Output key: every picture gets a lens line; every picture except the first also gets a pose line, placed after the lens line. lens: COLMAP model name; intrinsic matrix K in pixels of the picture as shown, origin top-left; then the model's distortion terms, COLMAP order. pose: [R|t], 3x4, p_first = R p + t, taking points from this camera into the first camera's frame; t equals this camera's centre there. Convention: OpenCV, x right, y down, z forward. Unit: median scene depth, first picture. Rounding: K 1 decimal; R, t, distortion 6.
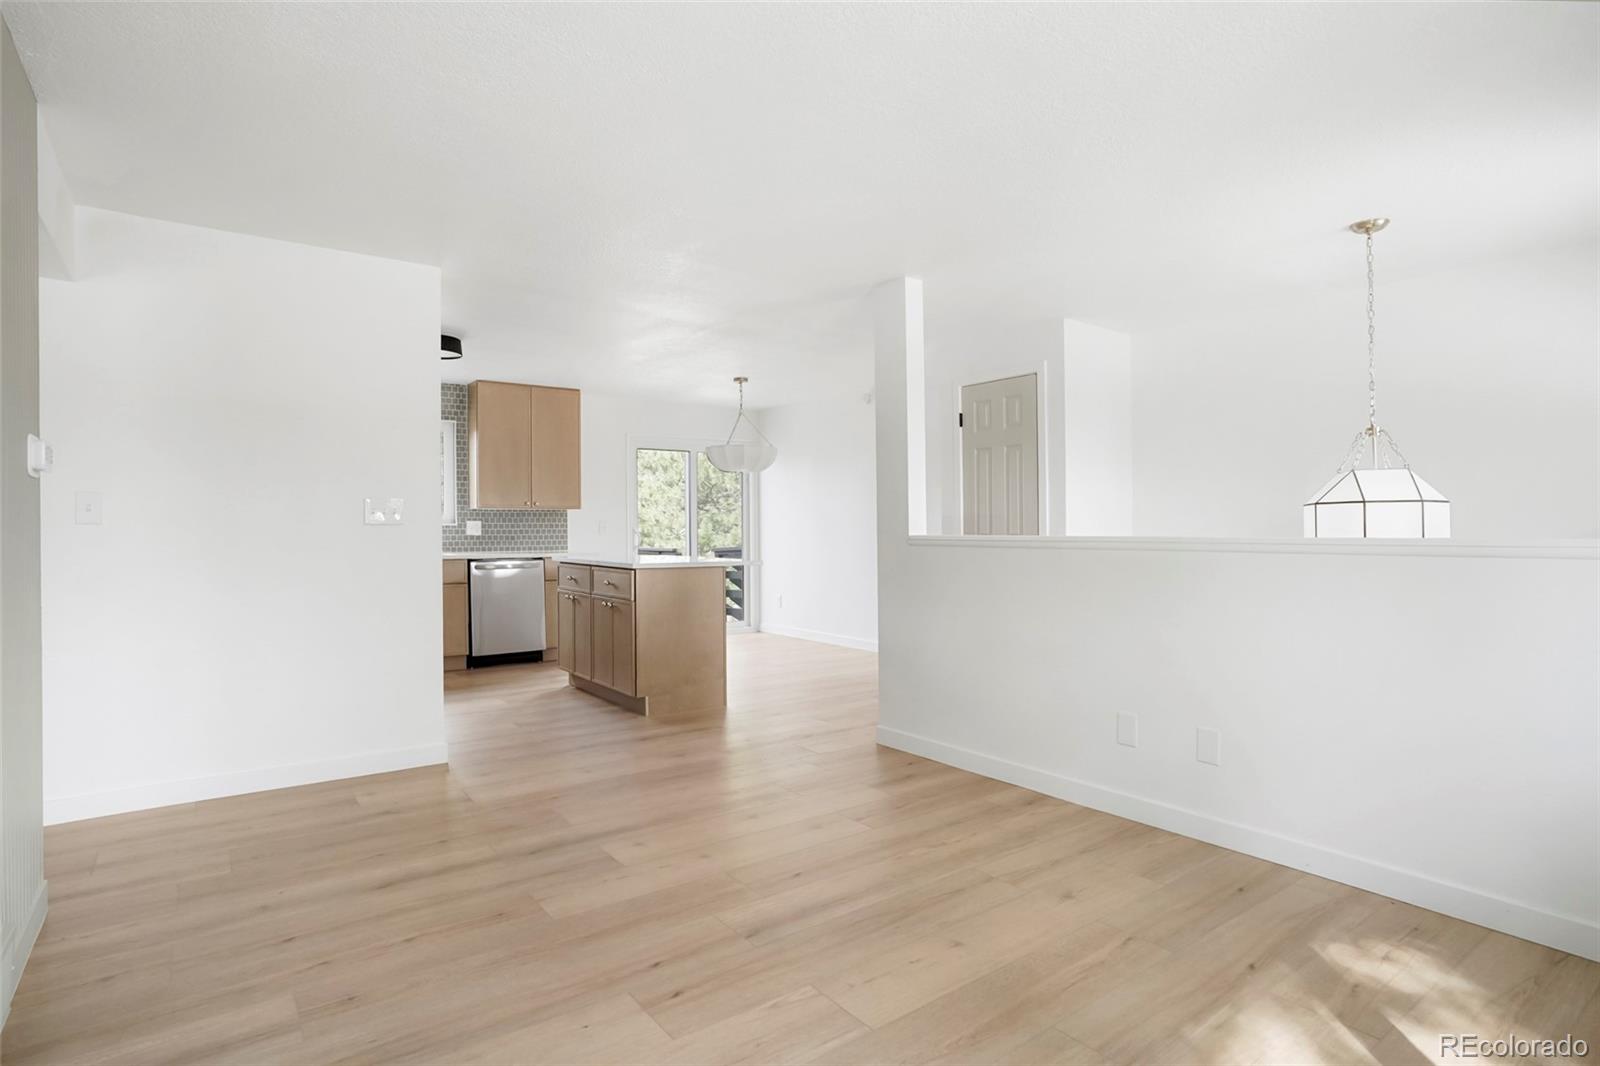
lens RADIAL K [[827.7, 0, 789.0], [0, 827.7, 528.9], [0, 0, 1]] dist [0.012849, 0.002761]
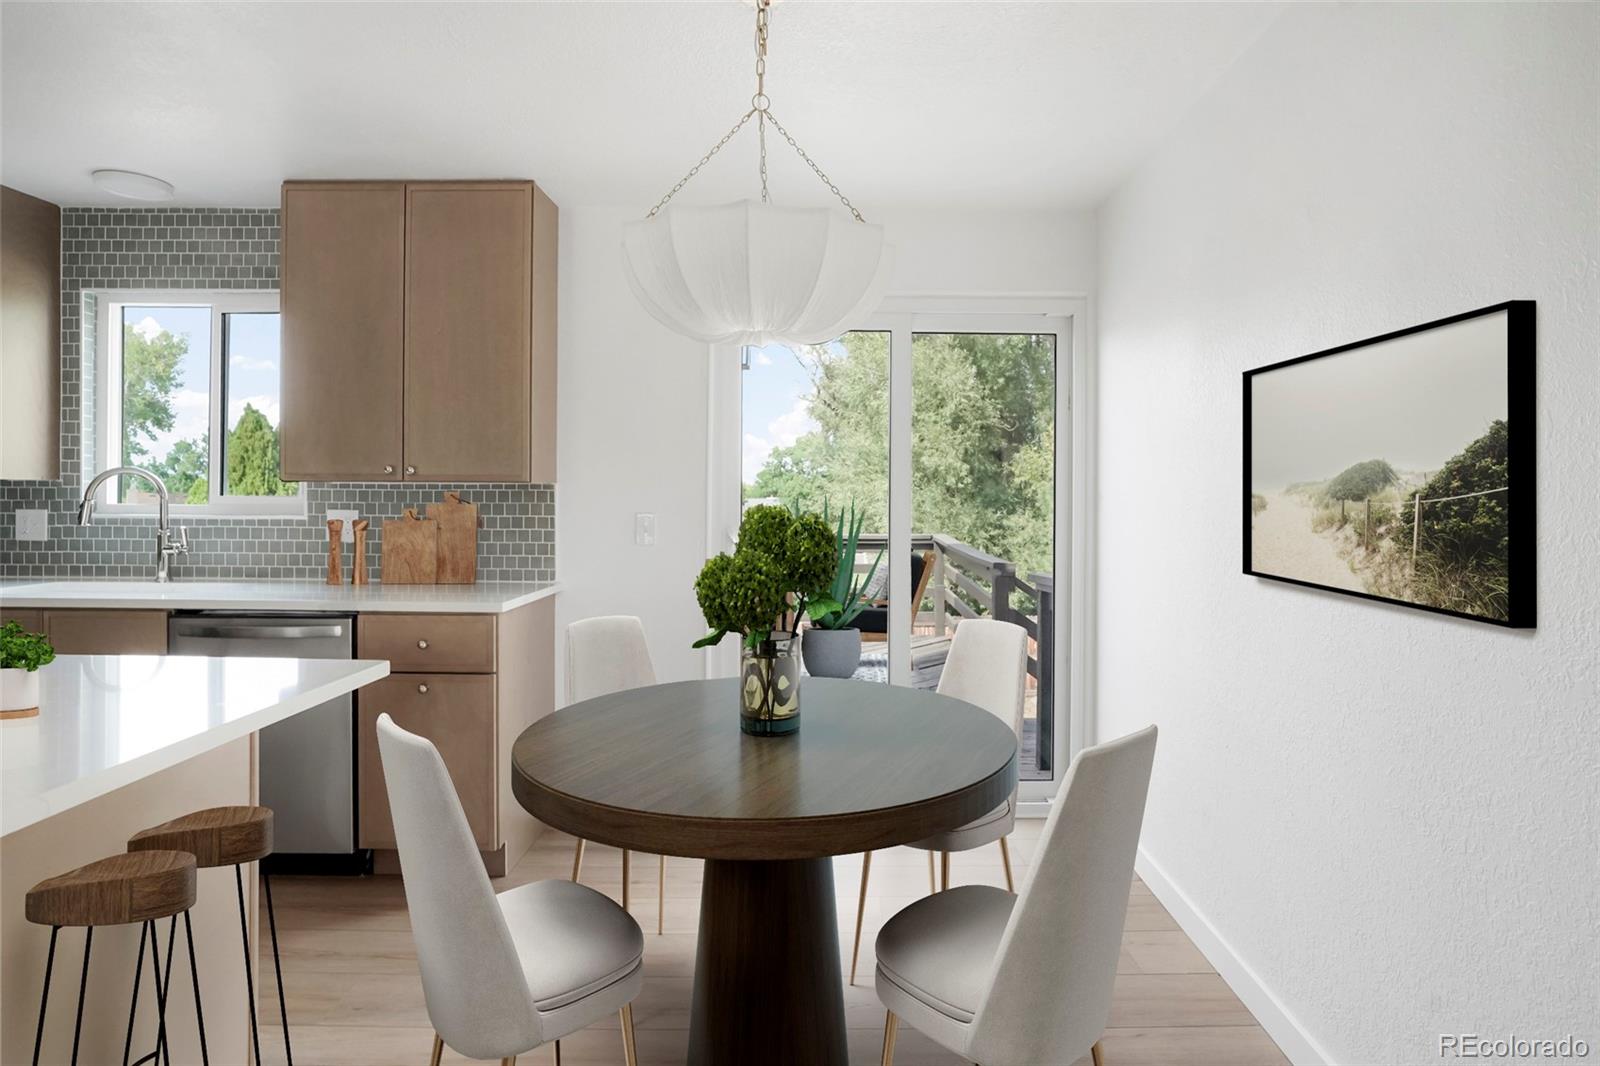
lens RADIAL K [[860.3, 0, 778.0], [0, 860.3, 498.2], [0, 0, 1]] dist [-0.015792, 0.008157]
pose [[0.797505, 0.007750, -0.603262, 0.085813], [-0.010211, 0.999948, -0.000653, -0.017147], [0.603226, 0.006680, 0.797543, 0.729156]]
